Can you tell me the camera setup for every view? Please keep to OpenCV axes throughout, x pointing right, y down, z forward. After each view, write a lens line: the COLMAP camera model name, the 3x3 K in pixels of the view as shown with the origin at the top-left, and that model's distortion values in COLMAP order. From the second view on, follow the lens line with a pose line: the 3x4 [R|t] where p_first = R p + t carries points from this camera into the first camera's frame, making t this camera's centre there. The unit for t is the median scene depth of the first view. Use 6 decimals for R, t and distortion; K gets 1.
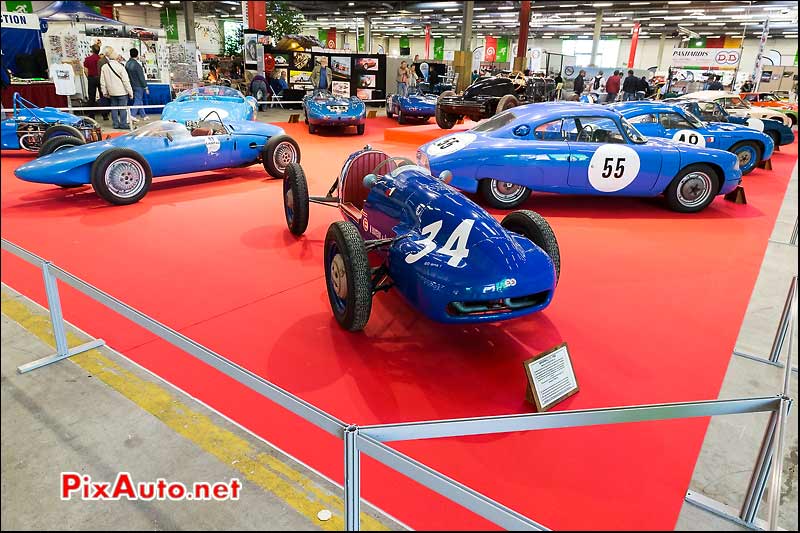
lens RADIAL K [[541.8, 0, 395.5], [0, 541.8, 267.4], [0, 0, 1]] dist [0.017798, 0.002253]
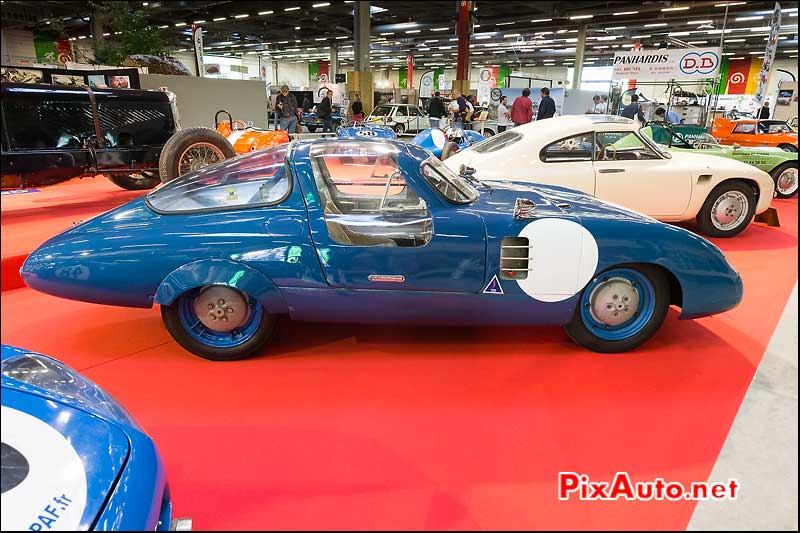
lens RADIAL K [[541.8, 0, 404.3], [0, 541.8, 267.3], [0, 0, 1]] dist [0.017798, 0.002253]
pose [[0.998498, -0.002696, -0.054717, 0.147516], [-0.000558, 0.998236, -0.059370, -0.058942], [0.054780, 0.059311, 0.996735, 0.187792]]
